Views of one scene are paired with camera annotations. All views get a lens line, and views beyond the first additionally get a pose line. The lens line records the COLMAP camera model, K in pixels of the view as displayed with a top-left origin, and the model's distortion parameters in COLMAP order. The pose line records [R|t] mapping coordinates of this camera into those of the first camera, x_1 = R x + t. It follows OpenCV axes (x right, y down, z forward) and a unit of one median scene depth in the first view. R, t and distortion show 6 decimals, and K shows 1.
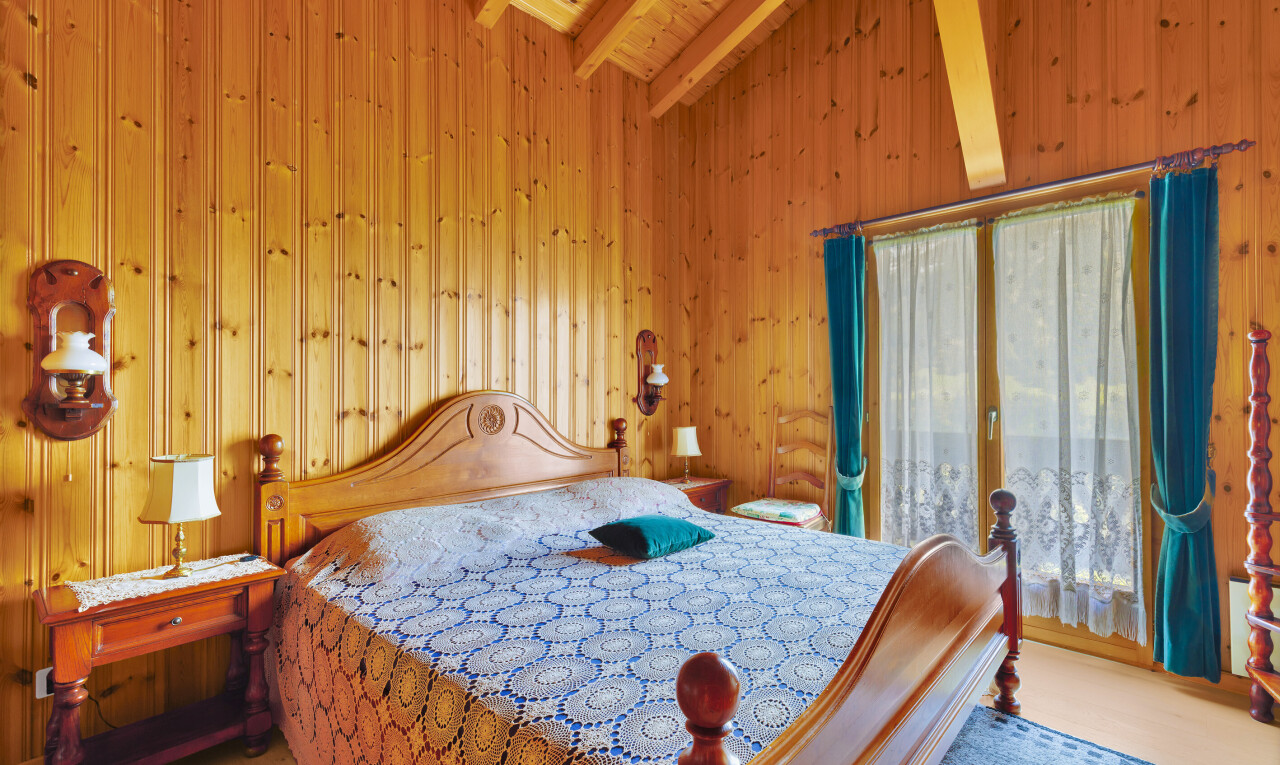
lens RADIAL K [[566.2, 0, 640.3], [0, 566.2, 387.3], [0, 0, 1]] dist [-0.002300, 0.003061]
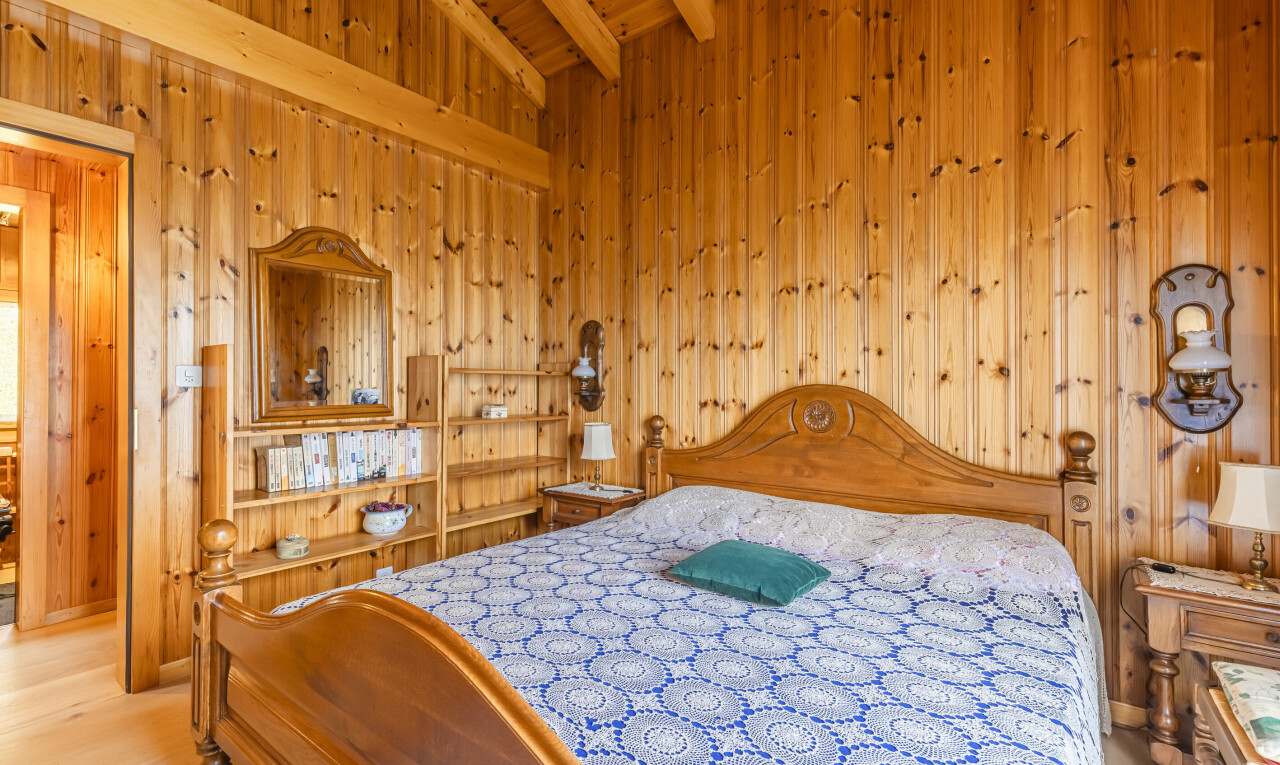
lens RADIAL K [[551.8, 0, 640.1], [0, 551.8, 384.5], [0, 0, 1]] dist [0.000756, -0.000133]
pose [[0.115260, -0.005622, -0.993319, 0.554698], [0.008207, 0.999955, -0.004707, 0.005885], [0.993301, -0.007610, 0.115301, 0.561613]]
